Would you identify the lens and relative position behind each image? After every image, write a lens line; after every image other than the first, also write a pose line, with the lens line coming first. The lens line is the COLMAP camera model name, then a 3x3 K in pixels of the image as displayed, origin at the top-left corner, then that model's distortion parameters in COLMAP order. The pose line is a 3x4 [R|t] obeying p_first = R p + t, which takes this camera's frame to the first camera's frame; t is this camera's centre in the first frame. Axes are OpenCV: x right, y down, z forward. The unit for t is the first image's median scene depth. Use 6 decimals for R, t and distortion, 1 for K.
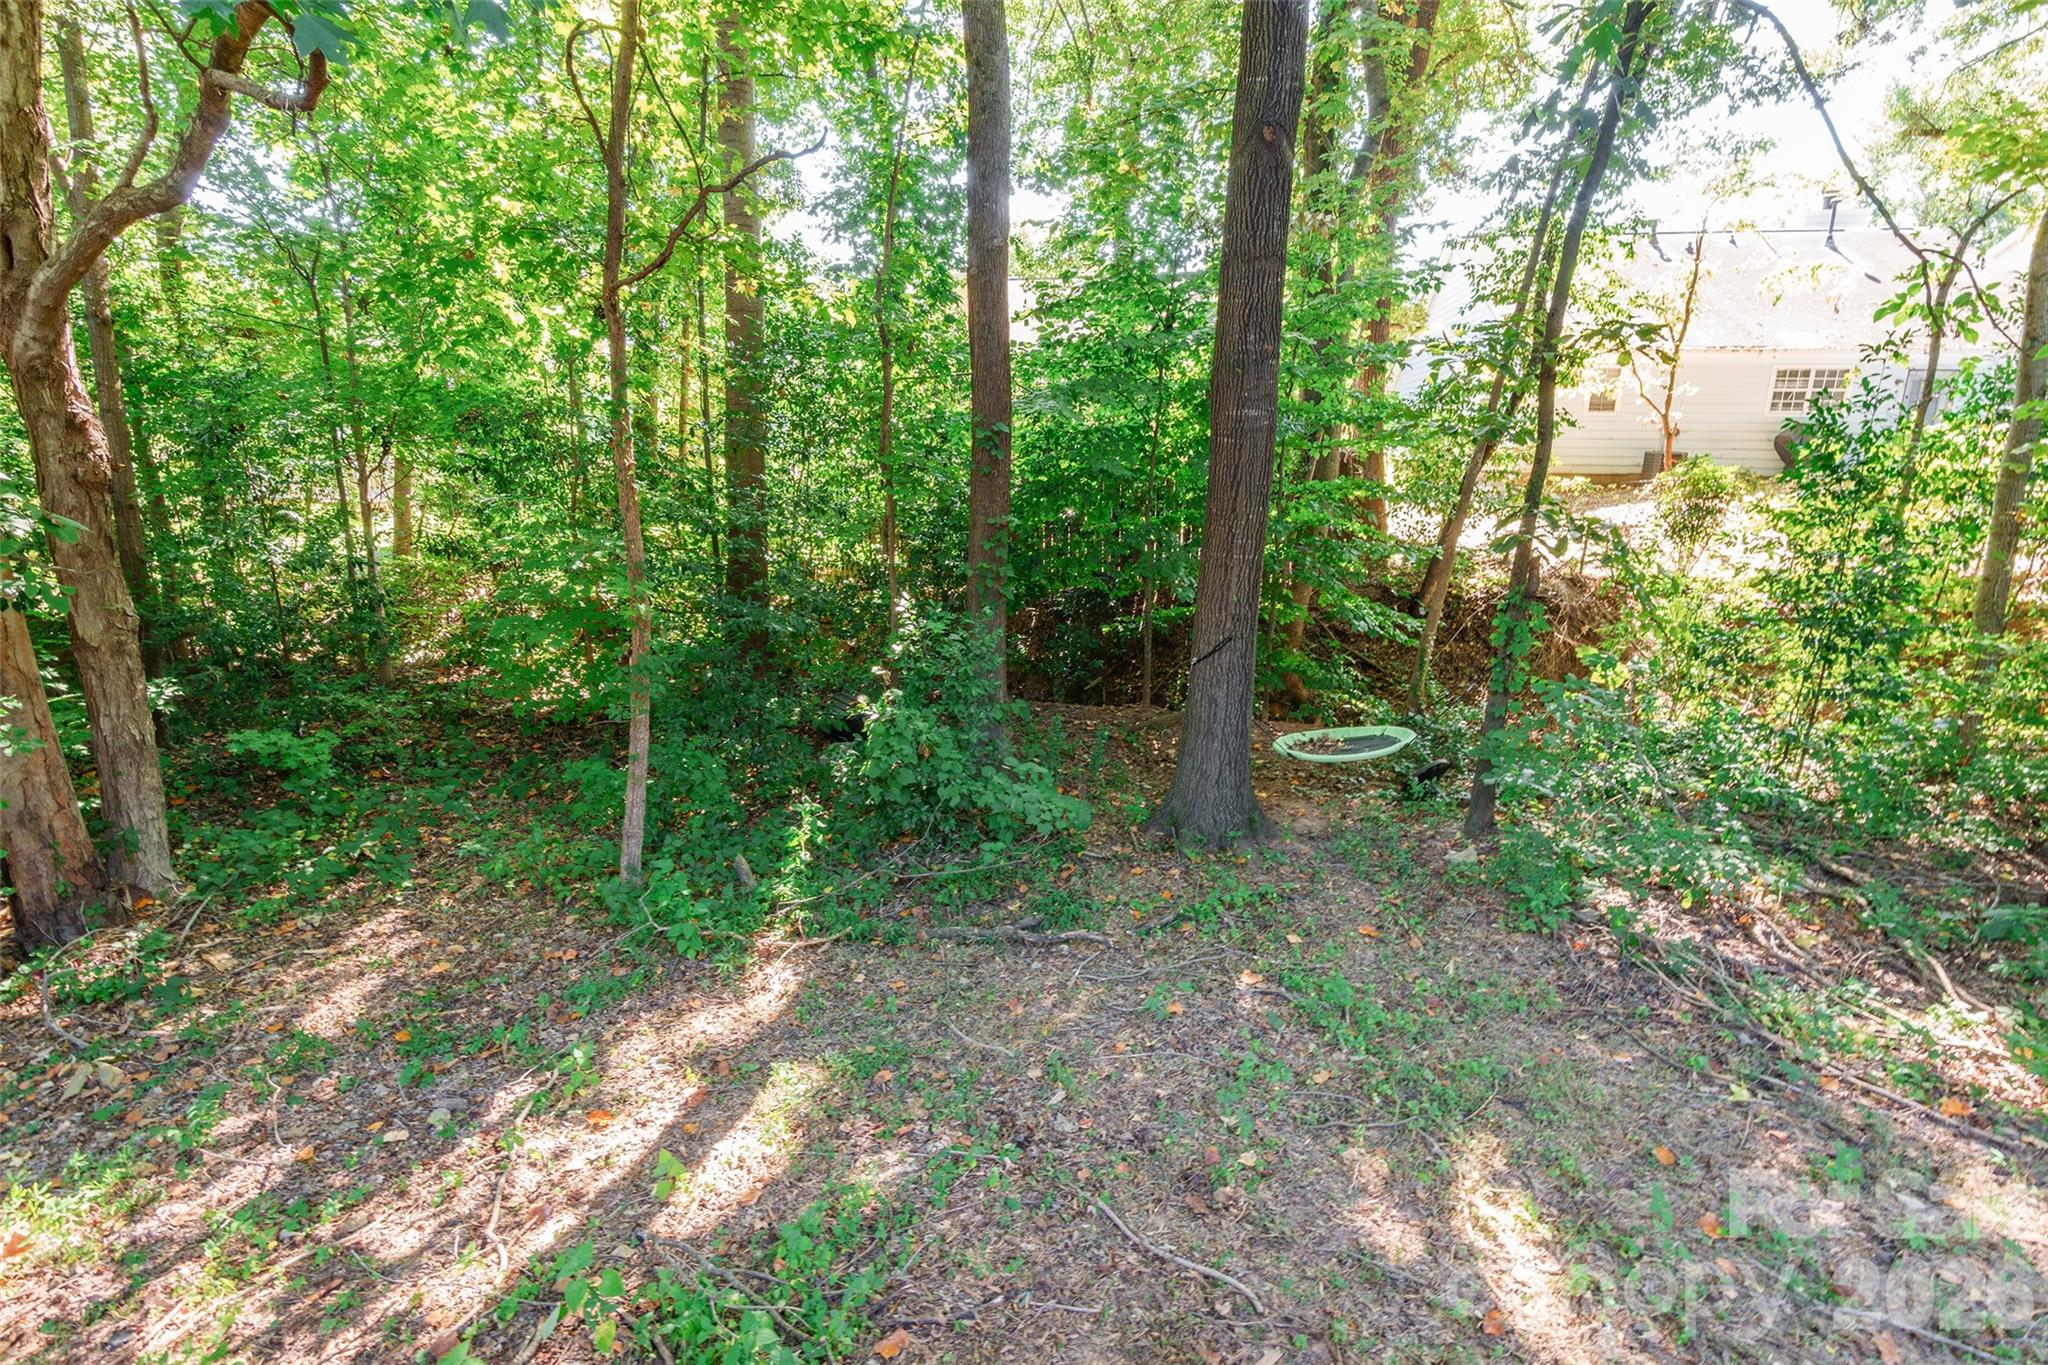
lens RADIAL K [[940.7, 0, 1025.4], [0, 940.7, 686.5], [0, 0, 1]] dist [0.000390, 0.000882]
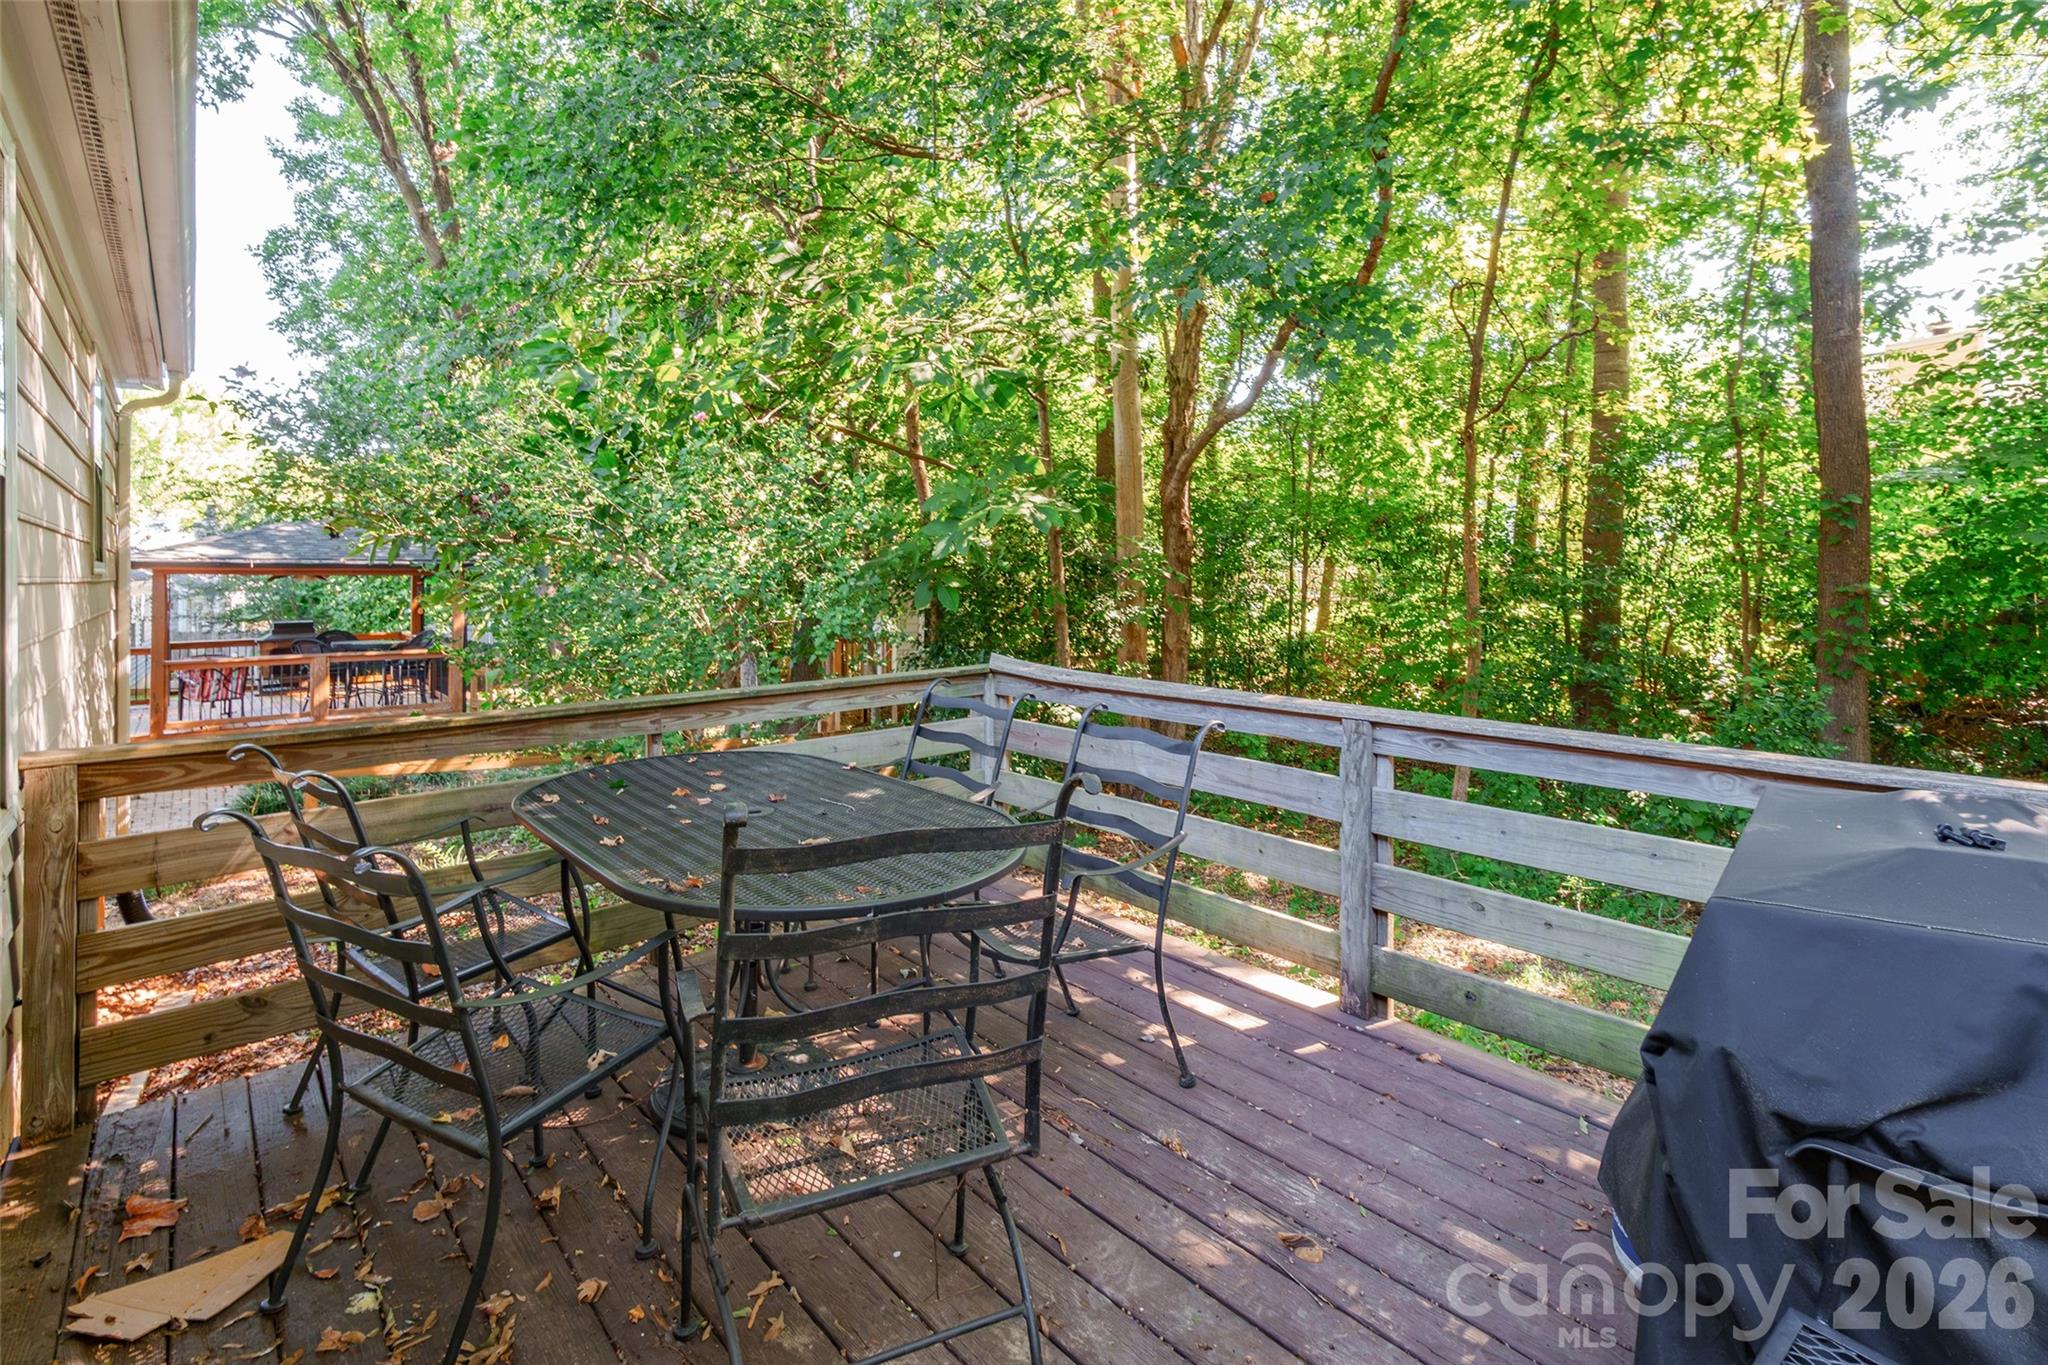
lens RADIAL K [[953.8, 0, 1029.2], [0, 953.8, 583.3], [0, 0, 1]] dist [-0.002404, -0.000320]
pose [[0.640408, -0.005250, -0.768017, 0.171160], [-0.164212, 0.975917, -0.143599, 0.097625], [0.750275, 0.218079, 0.624123, -0.262916]]
